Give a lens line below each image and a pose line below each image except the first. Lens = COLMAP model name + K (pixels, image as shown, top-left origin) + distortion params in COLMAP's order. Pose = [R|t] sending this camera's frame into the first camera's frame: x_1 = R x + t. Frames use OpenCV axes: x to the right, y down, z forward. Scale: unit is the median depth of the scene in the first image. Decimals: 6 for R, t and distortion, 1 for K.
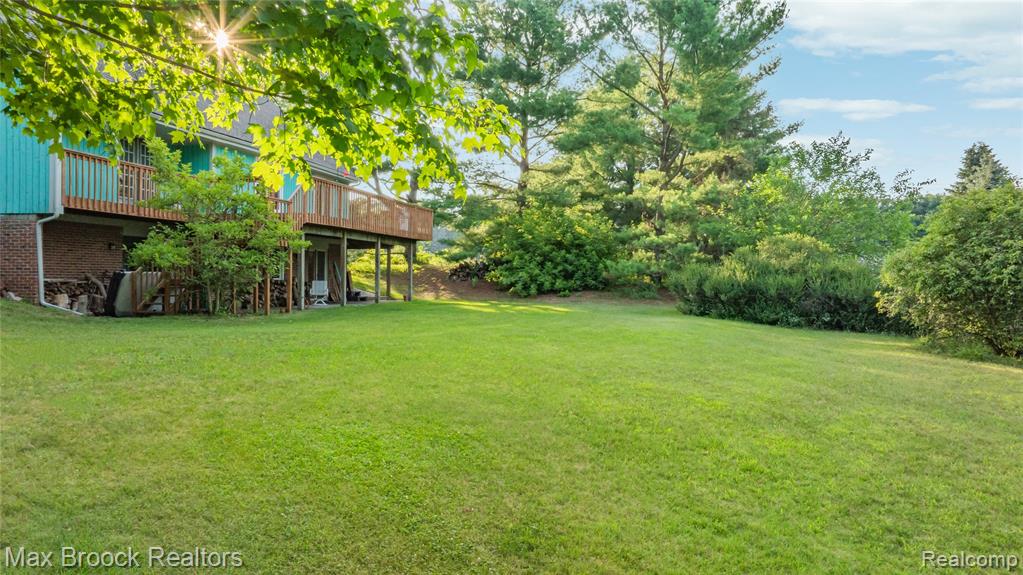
lens RADIAL K [[719.8, 0, 513.6], [0, 719.8, 278.7], [0, 0, 1]] dist [-0.022751, -0.000370]
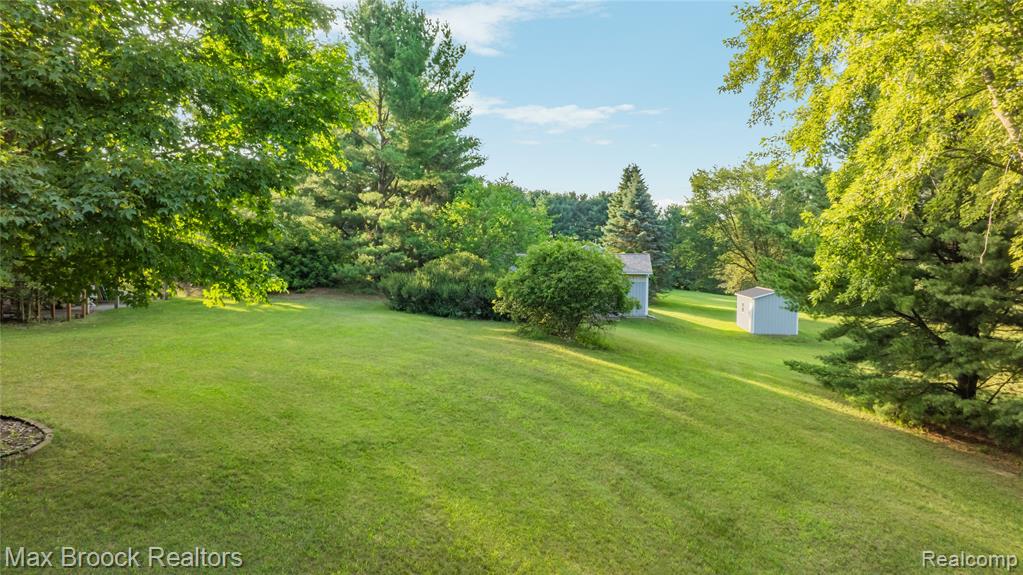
lens RADIAL K [[719.8, 0, 513.6], [0, 719.8, 278.7], [0, 0, 1]] dist [-0.022751, -0.000370]
pose [[0.936511, -0.005919, 0.350588, -0.021049], [-0.005908, 0.999449, 0.032657, -0.044067], [-0.350588, -0.032655, 0.935960, -0.301945]]
